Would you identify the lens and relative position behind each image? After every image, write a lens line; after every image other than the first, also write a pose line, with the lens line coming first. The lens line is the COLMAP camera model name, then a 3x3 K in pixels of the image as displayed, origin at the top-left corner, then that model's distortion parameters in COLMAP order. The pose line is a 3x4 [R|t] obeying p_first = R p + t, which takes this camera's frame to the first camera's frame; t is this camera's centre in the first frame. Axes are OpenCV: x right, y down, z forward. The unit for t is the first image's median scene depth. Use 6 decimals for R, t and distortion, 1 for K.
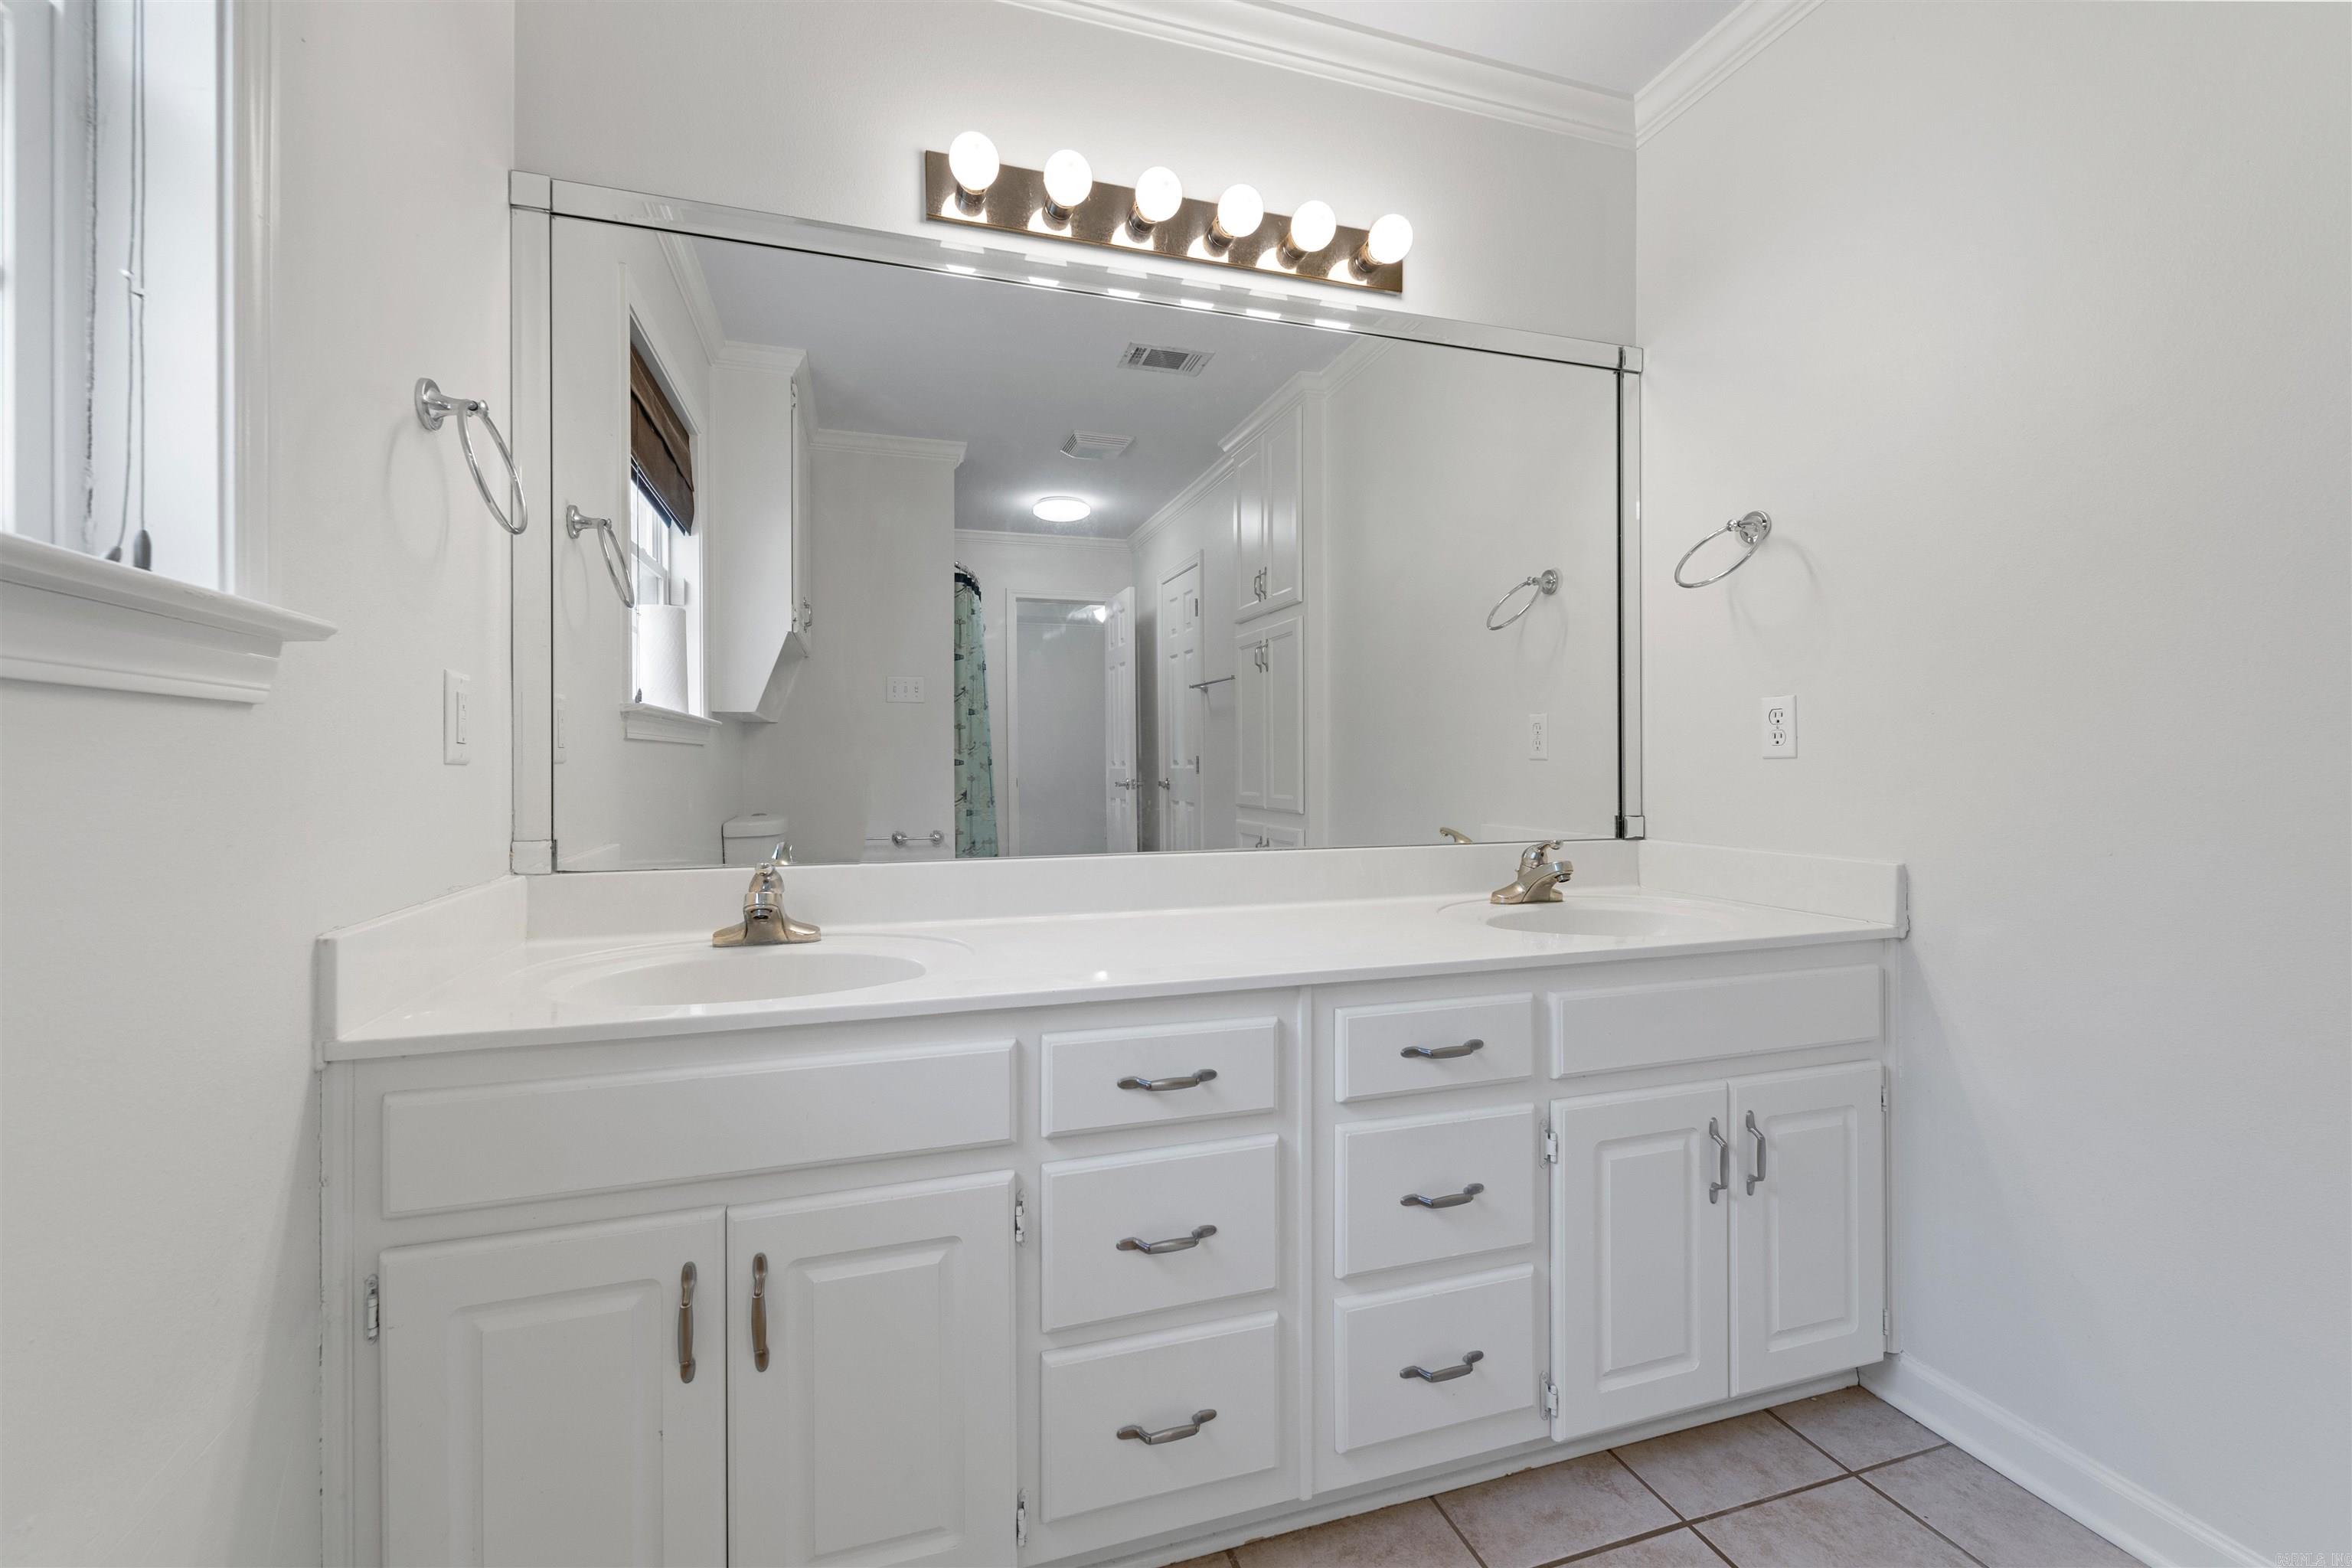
lens RADIAL K [[961.9, 0, 1181.9], [0, 961.9, 762.0], [0, 0, 1]] dist [0.006506, -0.003456]
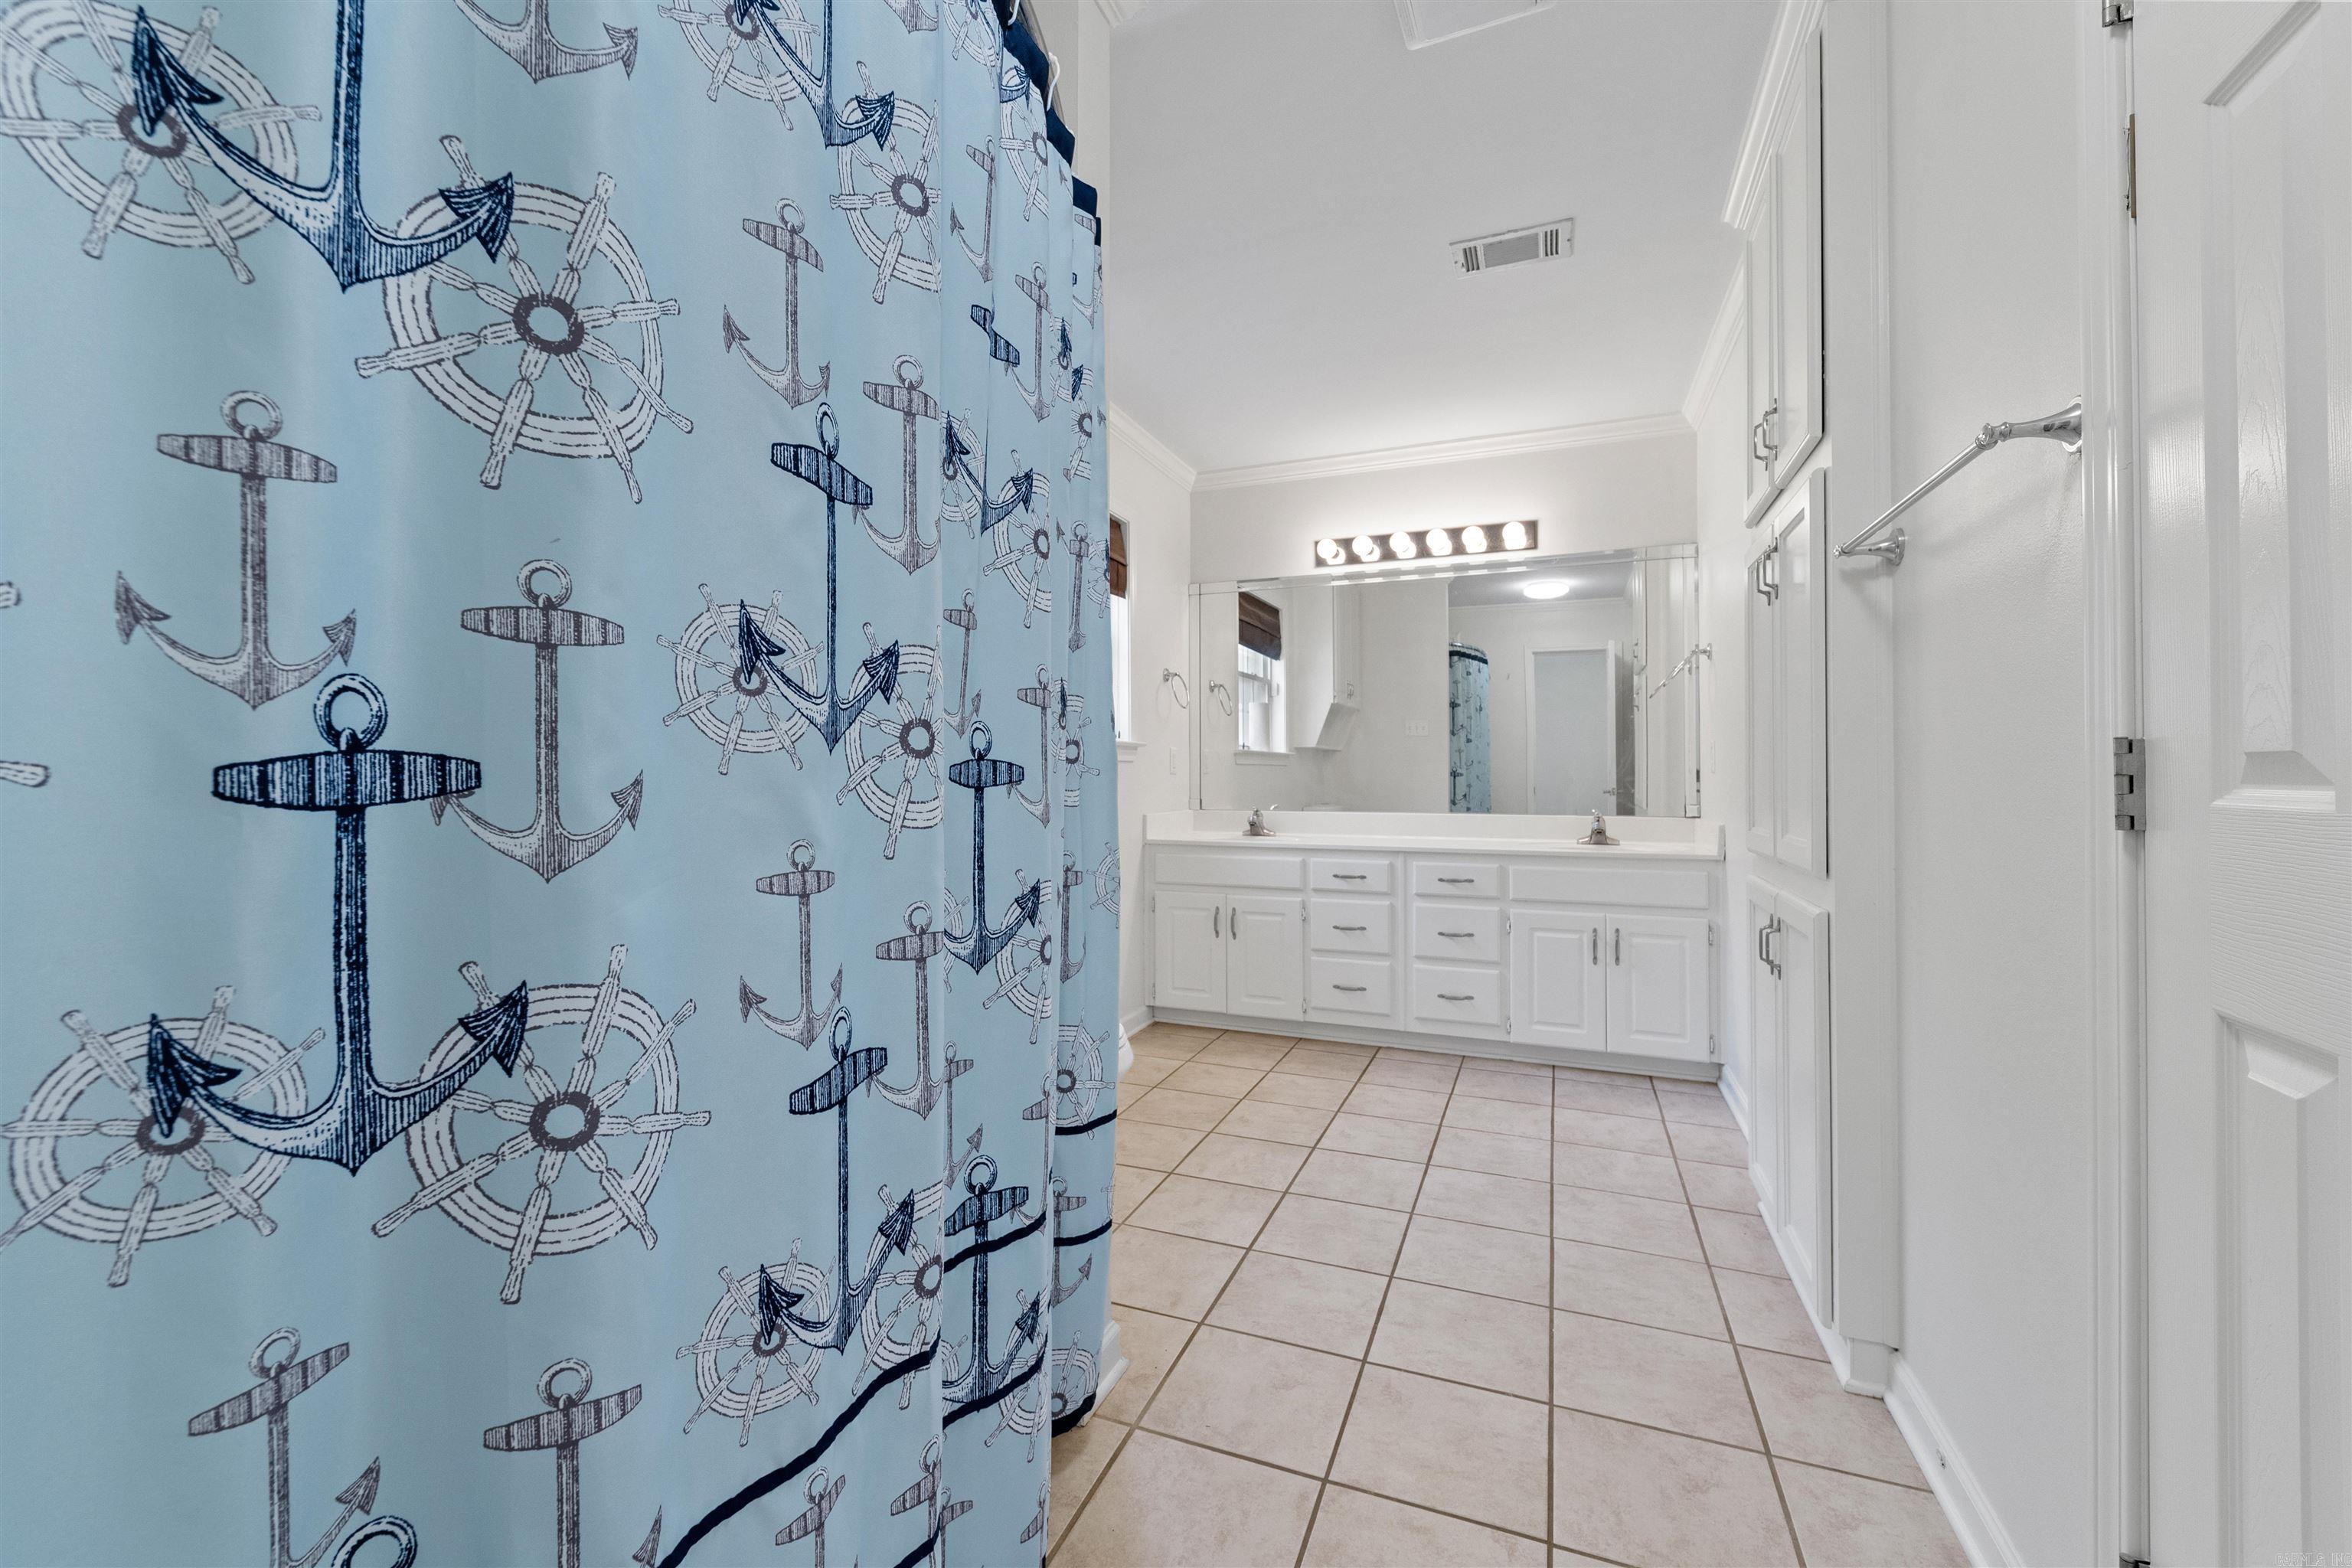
lens RADIAL K [[961.9, 0, 1163.7], [0, 961.9, 773.3], [0, 0, 1]] dist [0.006506, -0.003456]
pose [[0.766969, 0.000315, -0.641684, 1.330258], [-0.002201, 0.999995, -0.002140, 0.006203], [0.641680, 0.003054, 0.766966, -1.543944]]
